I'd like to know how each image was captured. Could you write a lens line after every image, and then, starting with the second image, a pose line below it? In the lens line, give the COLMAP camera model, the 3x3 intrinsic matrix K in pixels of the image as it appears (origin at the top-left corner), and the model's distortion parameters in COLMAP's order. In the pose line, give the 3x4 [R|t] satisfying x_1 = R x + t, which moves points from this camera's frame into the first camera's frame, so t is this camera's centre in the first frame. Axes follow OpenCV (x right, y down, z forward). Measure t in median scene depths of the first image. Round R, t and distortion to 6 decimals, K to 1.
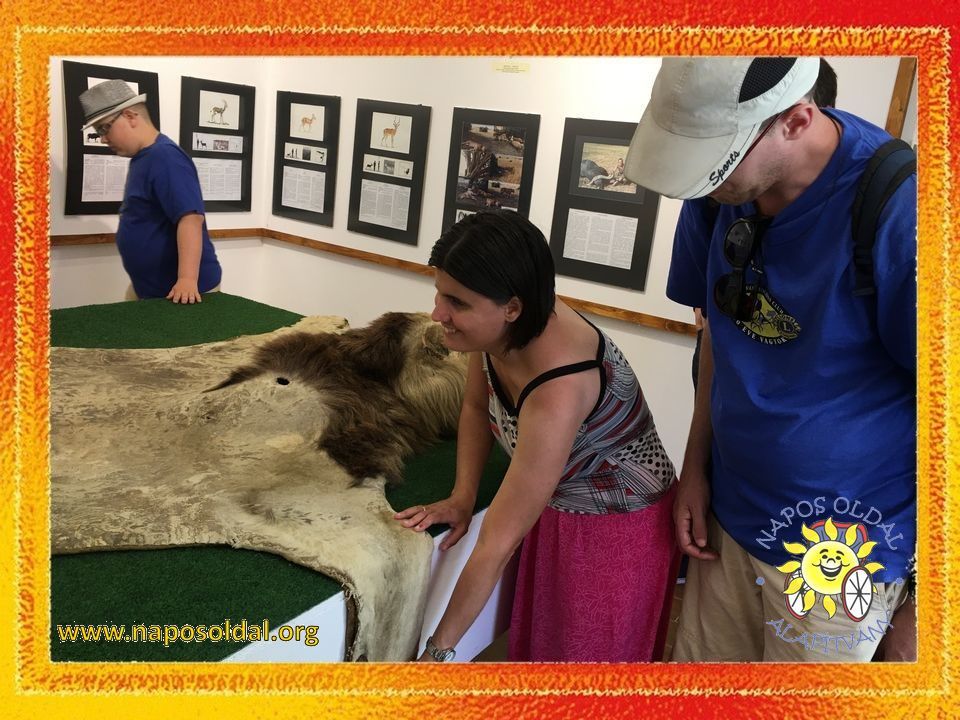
lens RADIAL K [[814.6, 0, 480.0], [0, 814.6, 360.0], [0, 0, 1]] dist [0.004603, -0.005230]
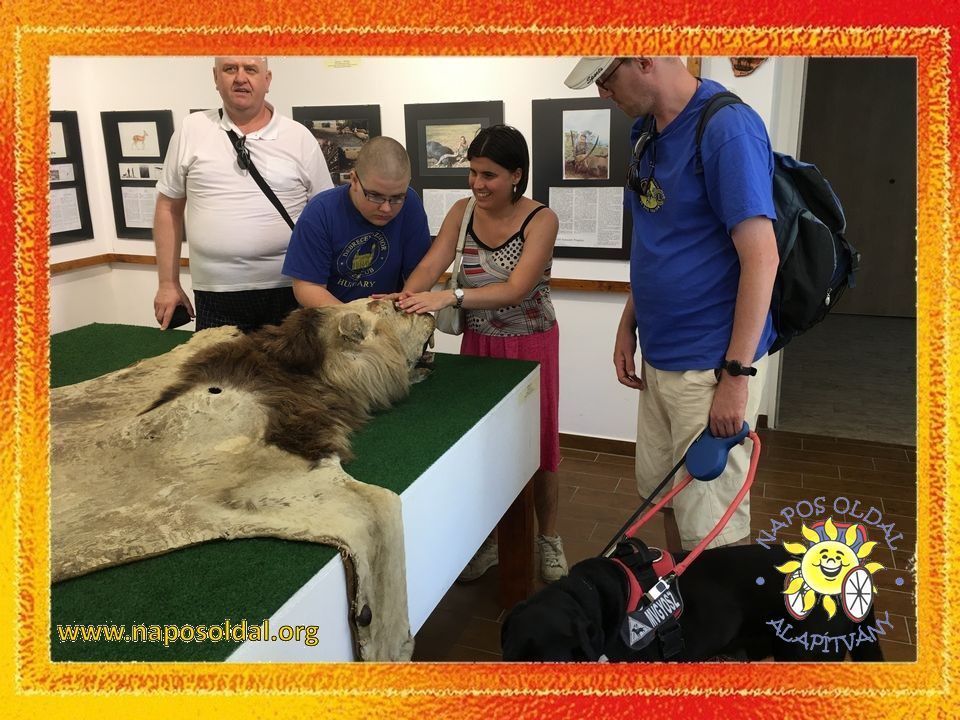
lens RADIAL K [[814.6, 0, 480.0], [0, 814.6, 360.0], [0, 0, 1]] dist [0.004603, -0.005230]
pose [[0.966776, -0.180203, 0.181301, -0.094145], [0.175692, 0.983600, 0.040778, 0.004323], [-0.185676, -0.007570, 0.982582, -0.105970]]
